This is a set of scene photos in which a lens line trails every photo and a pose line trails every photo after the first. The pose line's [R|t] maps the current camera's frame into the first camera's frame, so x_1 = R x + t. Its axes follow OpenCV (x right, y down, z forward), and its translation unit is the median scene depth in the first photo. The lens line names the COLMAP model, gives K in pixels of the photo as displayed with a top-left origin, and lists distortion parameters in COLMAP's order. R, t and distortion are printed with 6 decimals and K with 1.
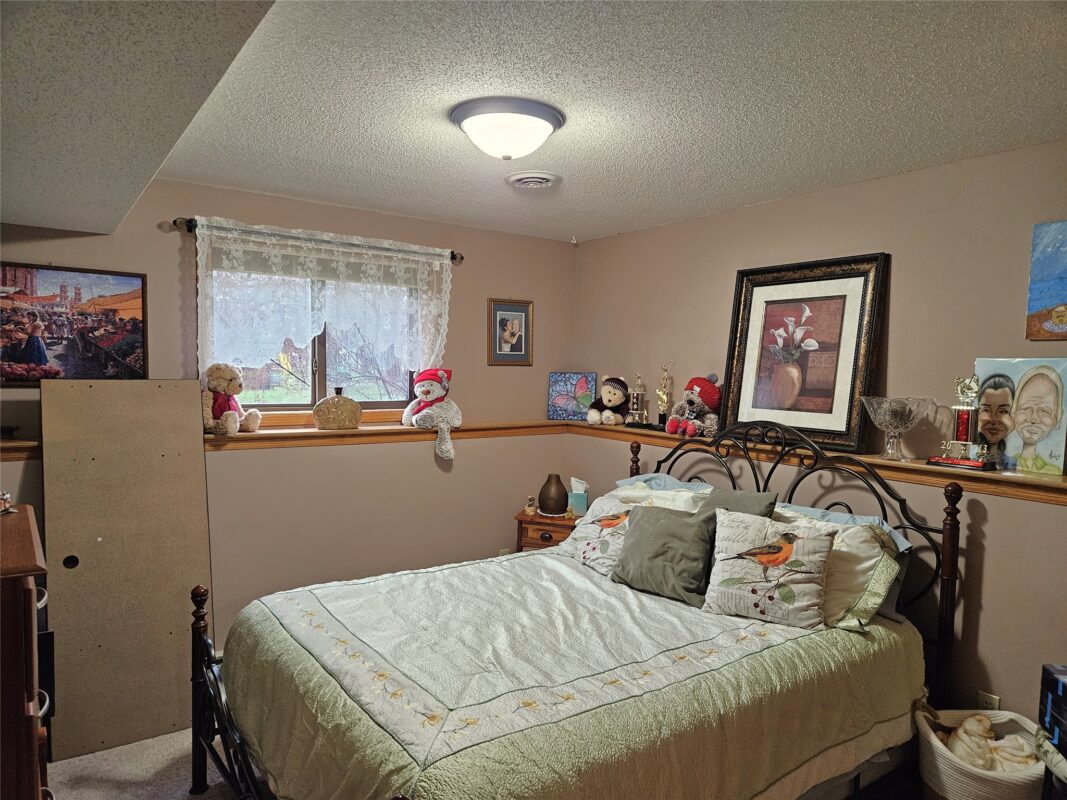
lens RADIAL K [[724.4, 0, 531.2], [0, 724.4, 402.0], [0, 0, 1]] dist [0.078474, -0.065599]
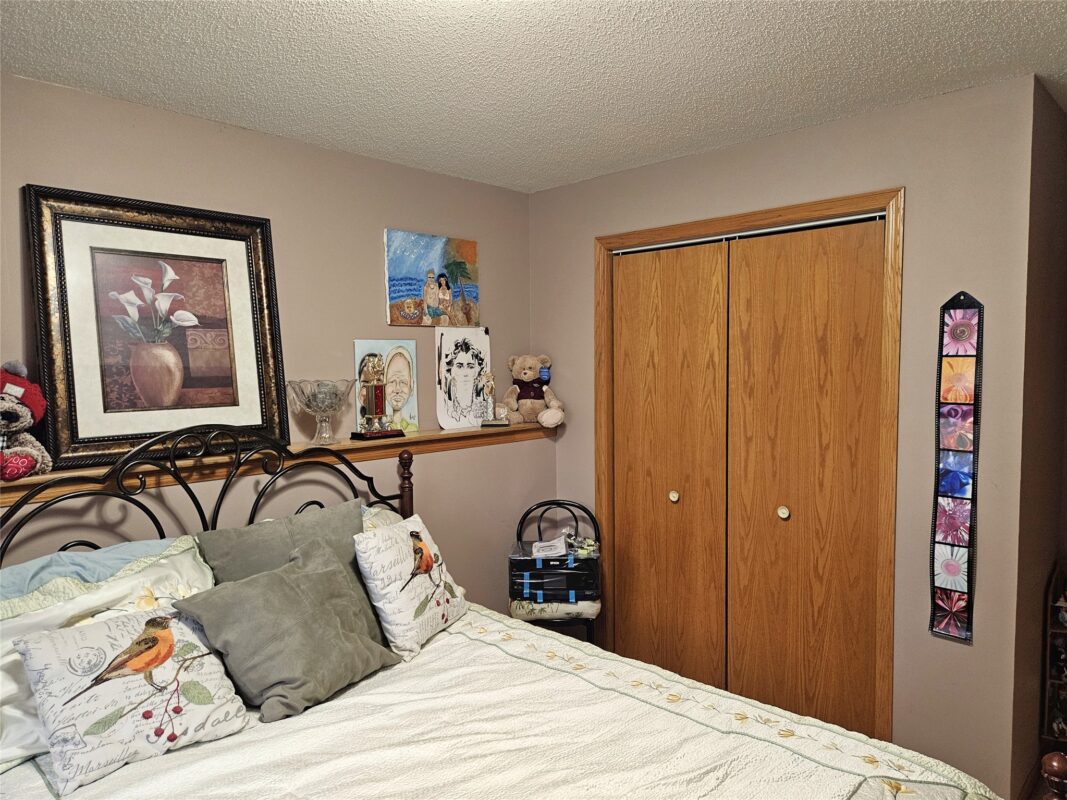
lens RADIAL K [[724.4, 0, 530.3], [0, 724.4, 401.2], [0, 0, 1]] dist [0.078474, -0.065599]
pose [[-0.207769, -0.078221, 0.975045, -0.440240], [0.051654, 0.994529, 0.090791, -0.045441], [-0.976813, 0.069229, -0.202592, 0.831293]]
